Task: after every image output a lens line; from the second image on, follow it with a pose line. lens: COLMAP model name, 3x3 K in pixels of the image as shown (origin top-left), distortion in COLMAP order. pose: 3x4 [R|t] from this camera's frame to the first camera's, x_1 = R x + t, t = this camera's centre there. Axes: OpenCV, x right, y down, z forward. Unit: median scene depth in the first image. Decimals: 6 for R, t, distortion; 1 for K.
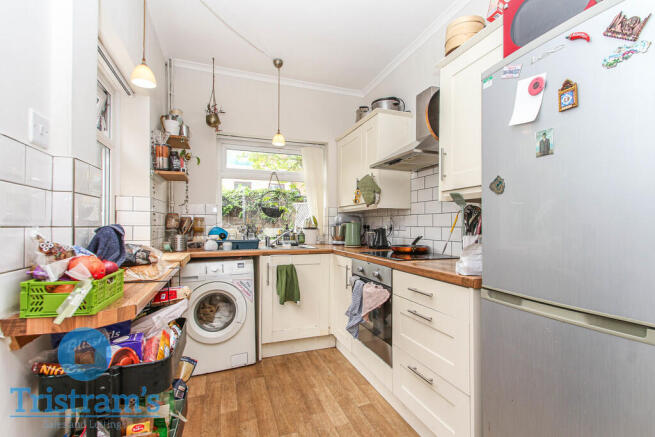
lens RADIAL K [[305.5, 0, 330.8], [0, 305.5, 221.7], [0, 0, 1]] dist [0.003186, 0.000473]
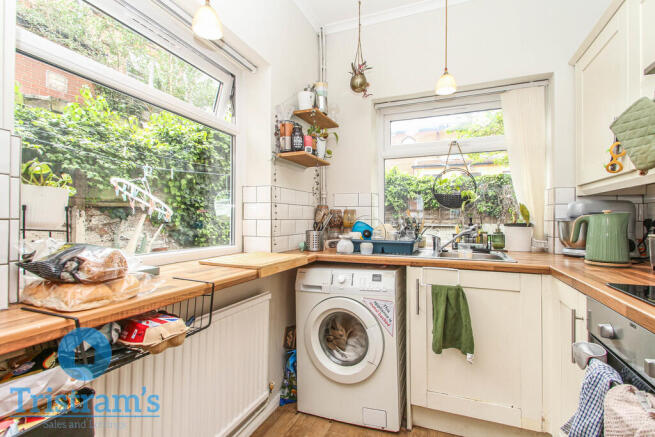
lens RADIAL K [[307.9, 0, 331.0], [0, 307.9, 216.5], [0, 0, 1]] dist [0.004754, 0.000494]
pose [[0.747826, -0.006151, -0.663866, 0.081045], [0.005993, 0.999979, -0.002514, 0.006589], [0.663868, -0.002099, 0.747847, 0.401303]]
